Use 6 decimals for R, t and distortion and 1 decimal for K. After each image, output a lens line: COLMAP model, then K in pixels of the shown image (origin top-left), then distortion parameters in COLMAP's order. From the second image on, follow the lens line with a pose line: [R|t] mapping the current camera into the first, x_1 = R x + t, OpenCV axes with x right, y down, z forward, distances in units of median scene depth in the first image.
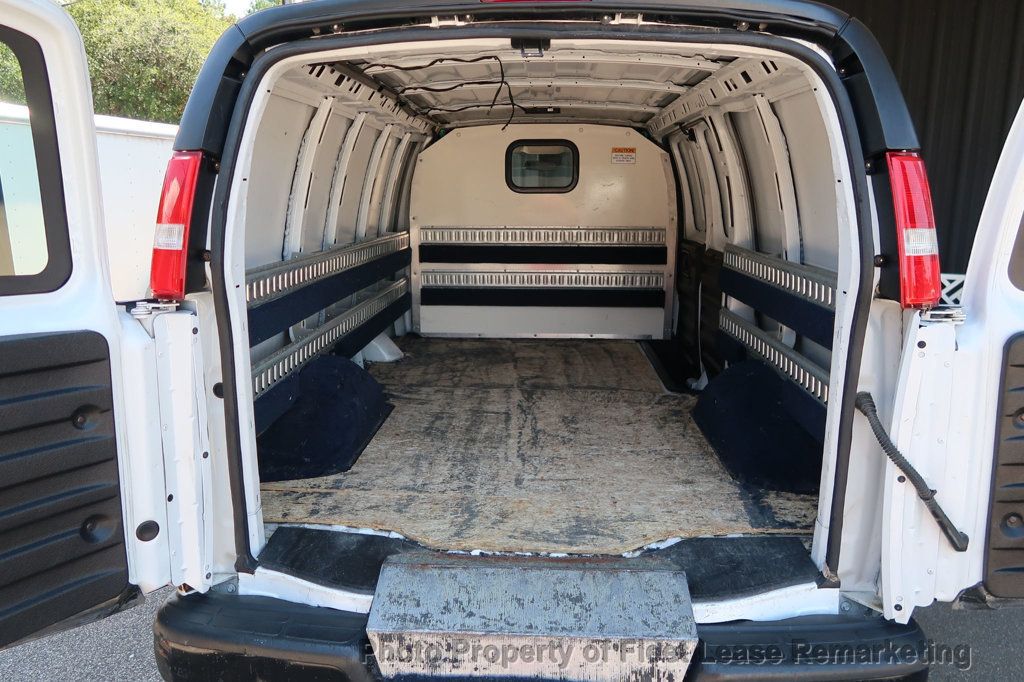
lens RADIAL K [[707.4, 0, 509.6], [0, 707.4, 338.7], [0, 0, 1]] dist [-0.023188, 0.006096]
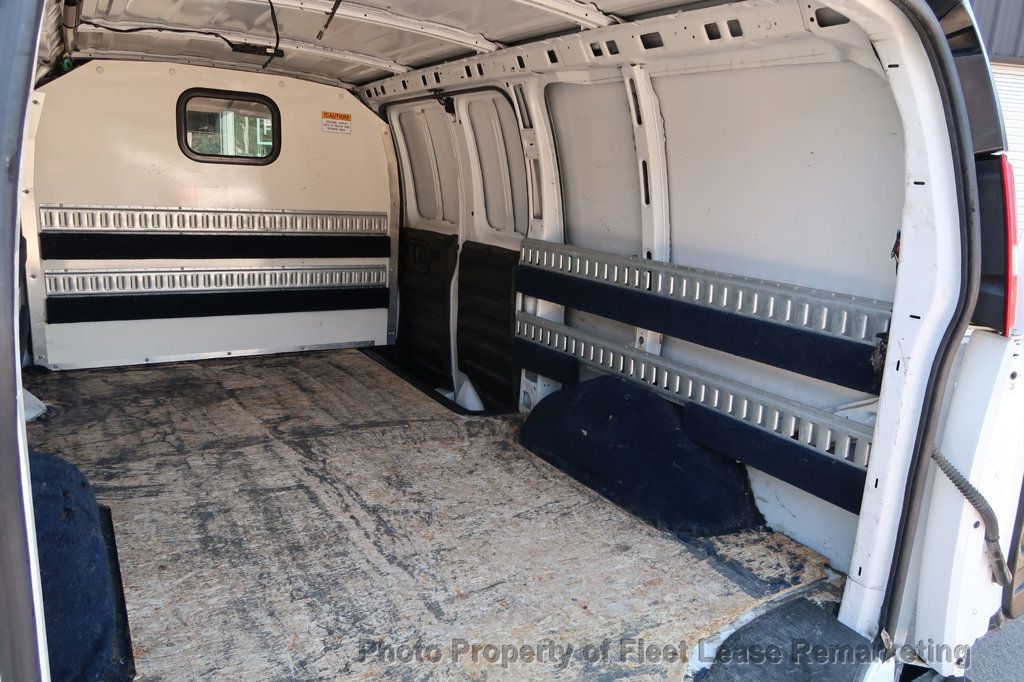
lens RADIAL K [[707.4, 0, 509.6], [0, 707.4, 338.7], [0, 0, 1]] dist [-0.023188, 0.006096]
pose [[0.819253, -0.078096, 0.568089, -0.153674], [0.060094, 0.996920, 0.050386, -0.042859], [-0.570274, -0.007140, 0.821423, 0.227068]]
